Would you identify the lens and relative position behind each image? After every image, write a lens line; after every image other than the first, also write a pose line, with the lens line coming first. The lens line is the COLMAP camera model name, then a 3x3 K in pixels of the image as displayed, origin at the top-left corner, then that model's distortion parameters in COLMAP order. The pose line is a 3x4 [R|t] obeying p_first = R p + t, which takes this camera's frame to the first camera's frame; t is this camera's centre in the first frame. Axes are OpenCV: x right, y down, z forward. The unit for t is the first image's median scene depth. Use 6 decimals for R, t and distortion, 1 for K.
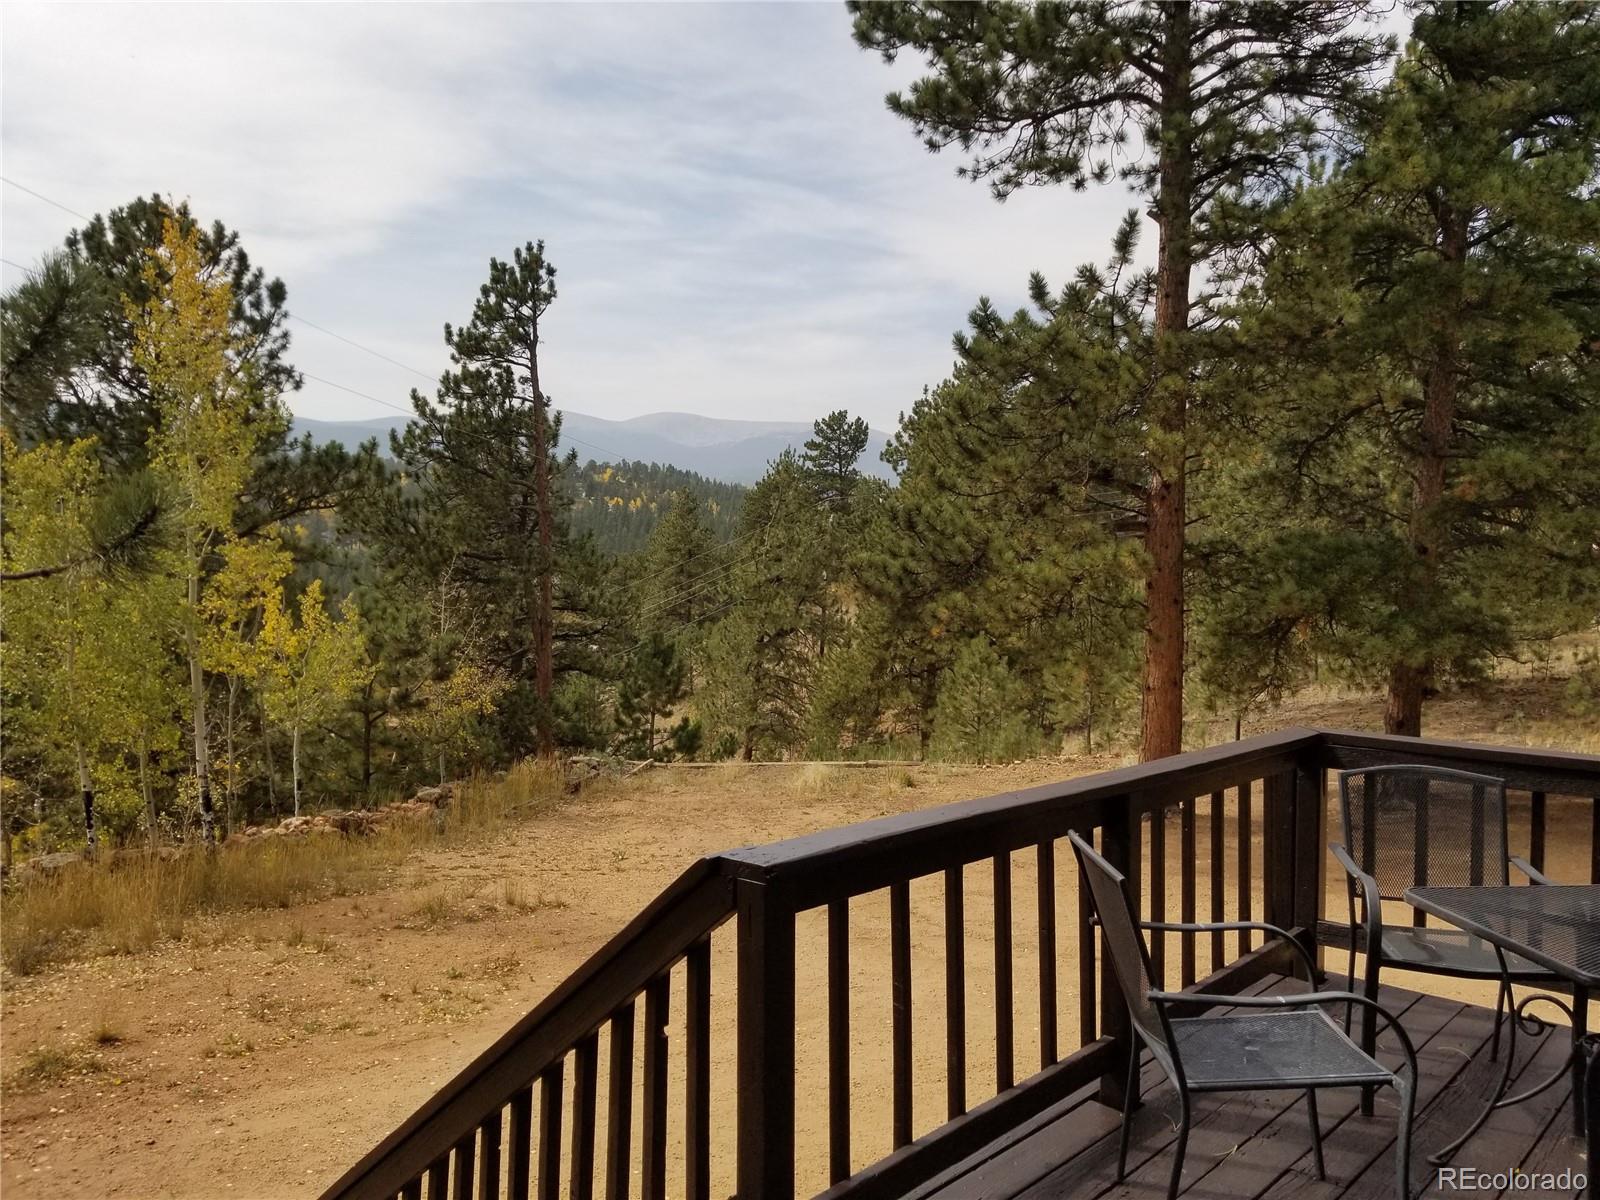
lens RADIAL K [[1229.8, 0, 816.1], [0, 1229.8, 598.6], [0, 0, 1]] dist [0.049325, -0.070983]
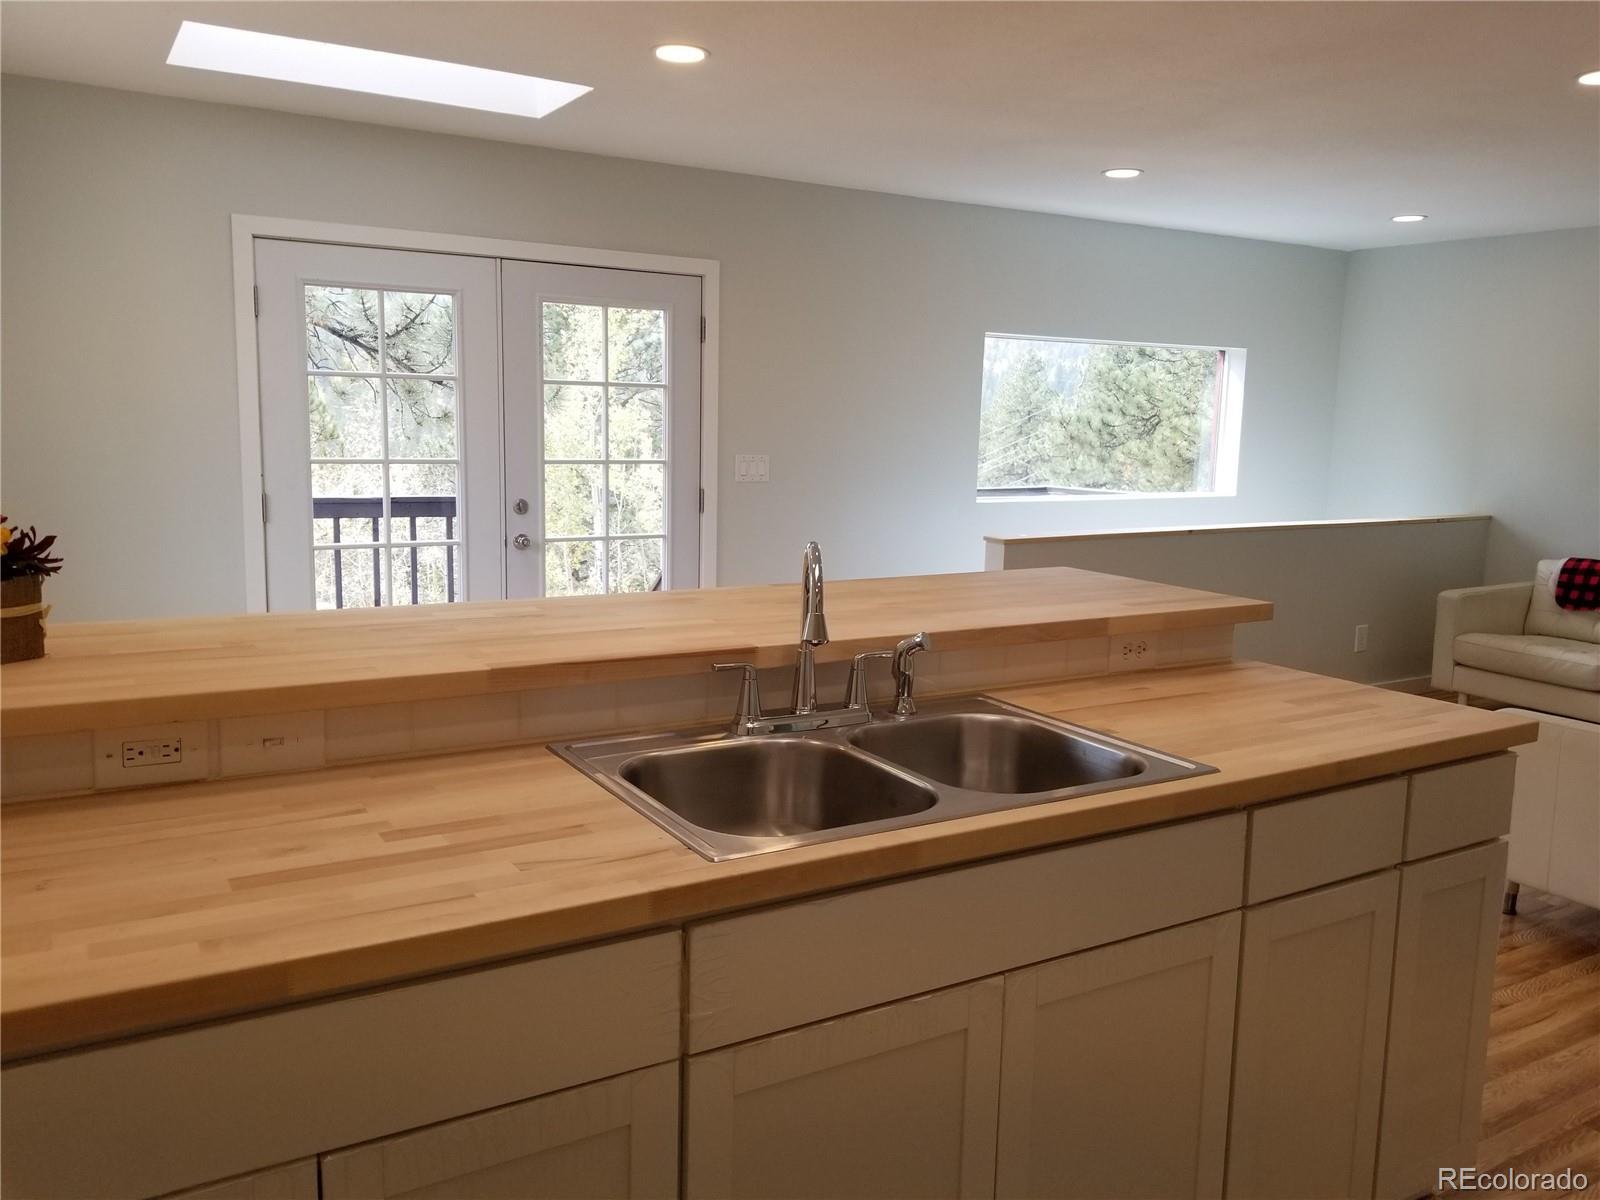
lens RADIAL K [[1241.8, 0, 798.1], [0, 1241.8, 582.4], [0, 0, 1]] dist [0.026597, -0.066425]
pose [[0.951598, 0.037931, -0.304996, 0.167574], [-0.008669, 0.995273, 0.096733, 0.018318], [0.307223, -0.089407, 0.947428, -0.302821]]
